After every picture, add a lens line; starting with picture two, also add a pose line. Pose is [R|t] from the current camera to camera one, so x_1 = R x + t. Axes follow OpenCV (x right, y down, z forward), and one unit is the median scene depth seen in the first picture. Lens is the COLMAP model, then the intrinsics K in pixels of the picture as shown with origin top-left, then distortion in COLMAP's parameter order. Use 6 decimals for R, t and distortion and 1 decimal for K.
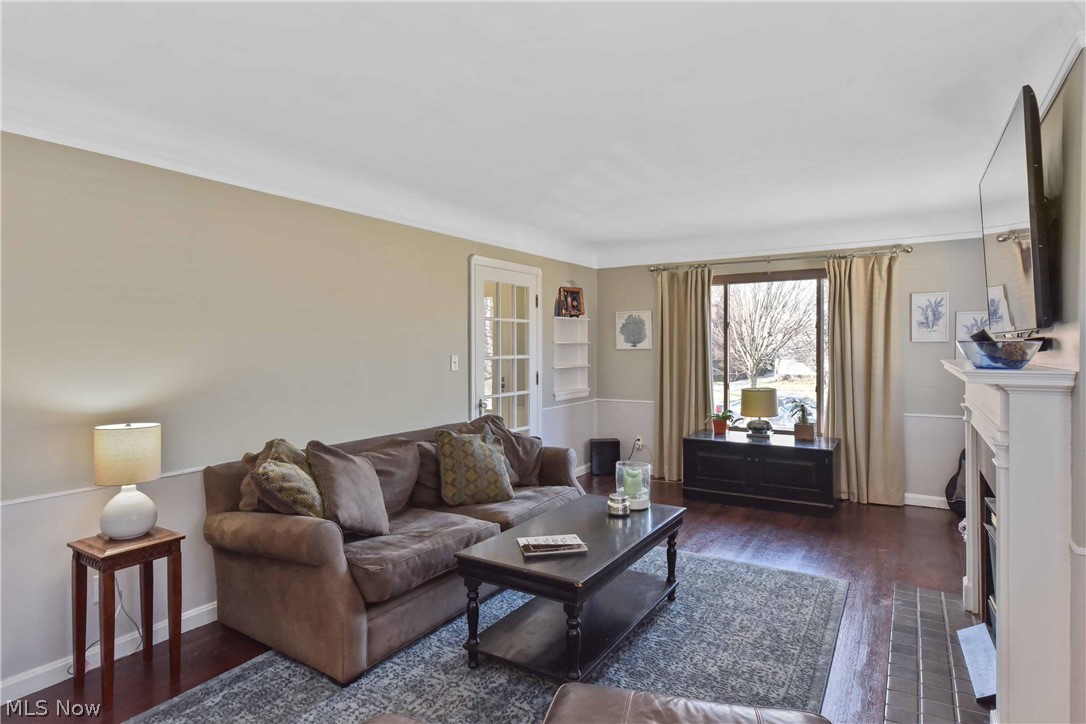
lens RADIAL K [[603.2, 0, 535.6], [0, 603.2, 349.9], [0, 0, 1]] dist [0.002128, 0.000316]
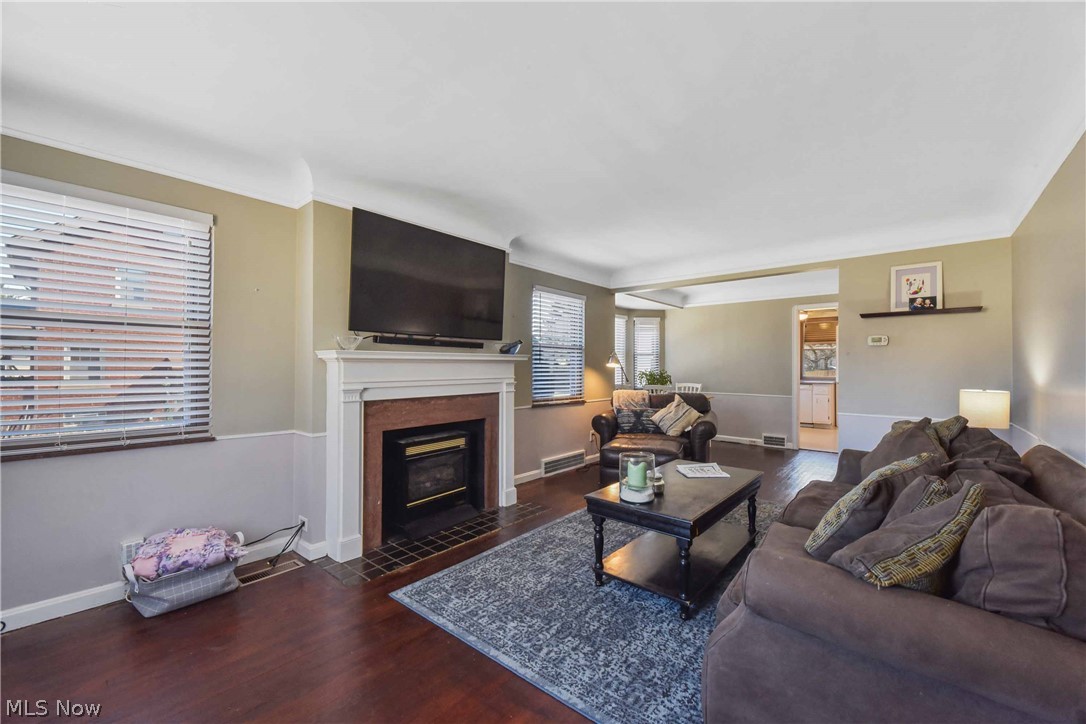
lens RADIAL K [[437.3, 0, 543.0], [0, 437.3, 362.0], [0, 0, 1]] dist [-0.014749, -0.000053]
pose [[-0.988059, 0.002498, 0.154053, 0.123296], [0.002214, 0.999996, -0.002020, 0.022800], [-0.154058, -0.001654, -0.988060, 1.050218]]
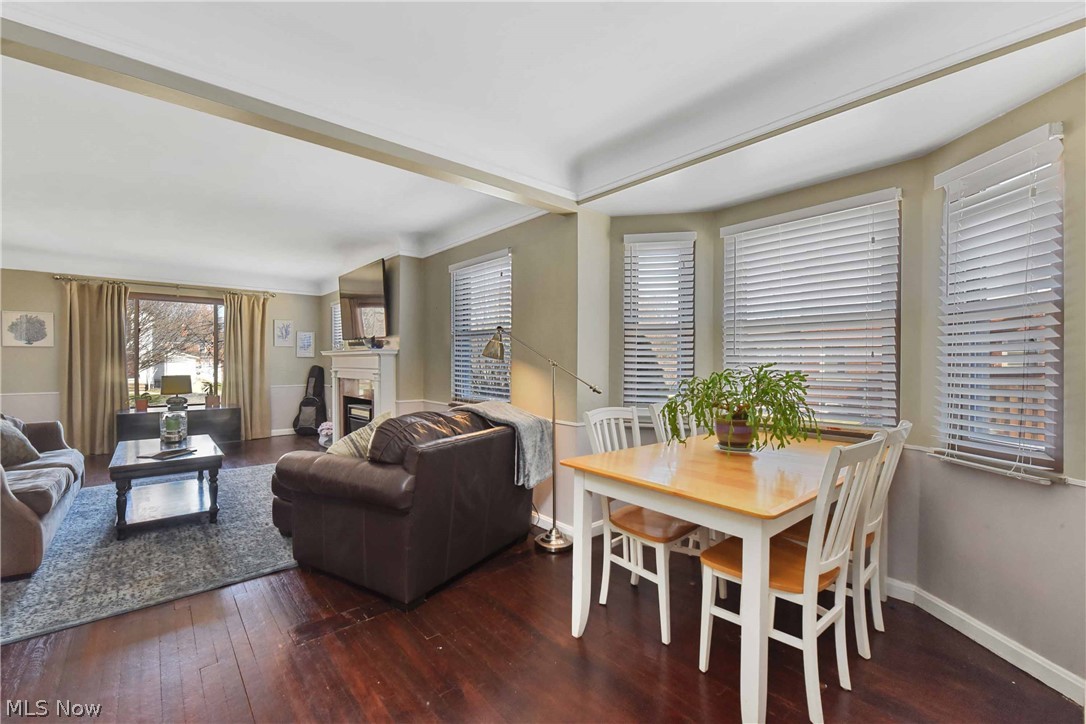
lens RADIAL K [[462.4, 0, 539.5], [0, 462.4, 367.0], [0, 0, 1]] dist [0.012511, -0.000065]
pose [[0.311503, -0.007740, 0.950214, -0.430529], [0.001499, 0.999970, 0.007653, 0.037298], [-0.950244, -0.000959, 0.311505, -0.182823]]
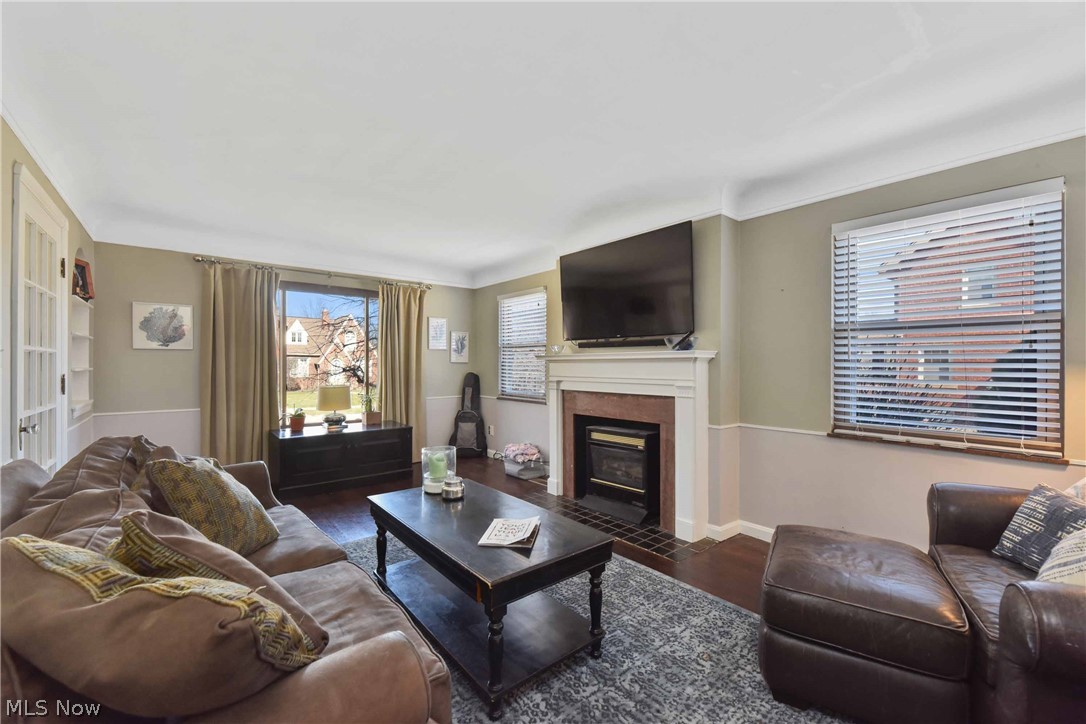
lens RADIAL K [[440.0, 0, 548.8], [0, 440.0, 365.9], [0, 0, 1]] dist [-0.000591, -0.000152]
pose [[0.307771, 0.002718, 0.951457, -0.303722], [0.002111, 0.999992, -0.003540, 0.030310], [-0.951458, 0.003098, 0.307763, 0.359393]]
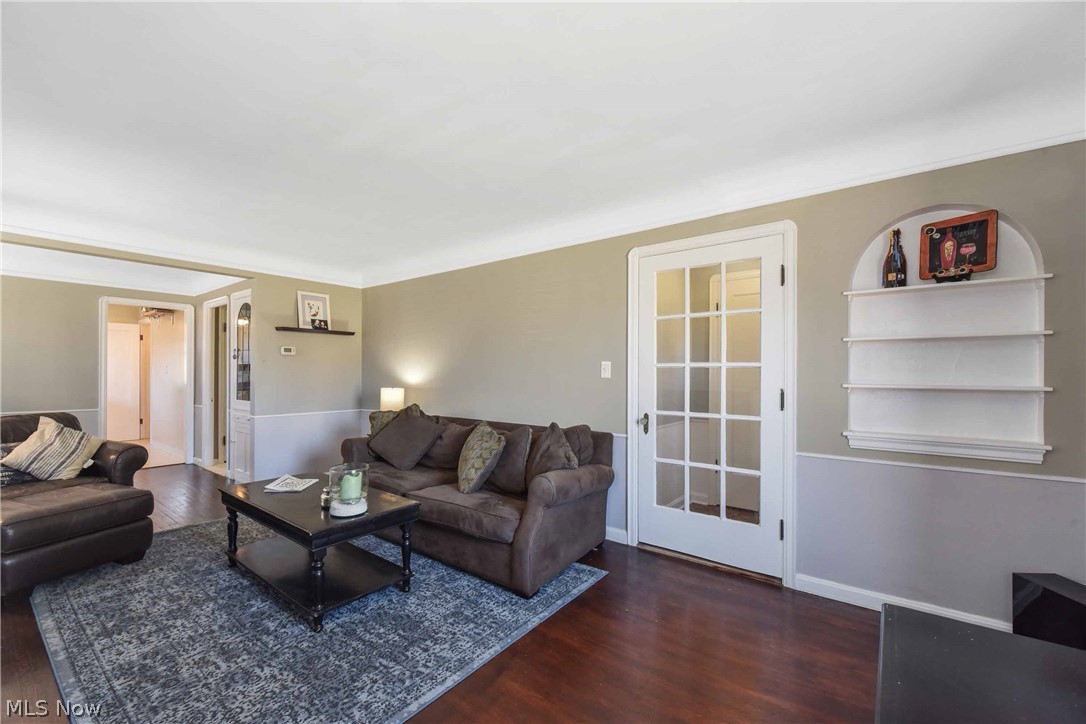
lens RADIAL K [[452.2, 0, 543.0], [0, 452.2, 362.0], [0, 0, 1]] dist [-0.000931, -0.000289]
pose [[-0.105017, -0.020220, -0.994265, 0.512060], [-0.009848, 0.999765, -0.019292, 0.020848], [0.994422, 0.007765, -0.105191, 0.838167]]
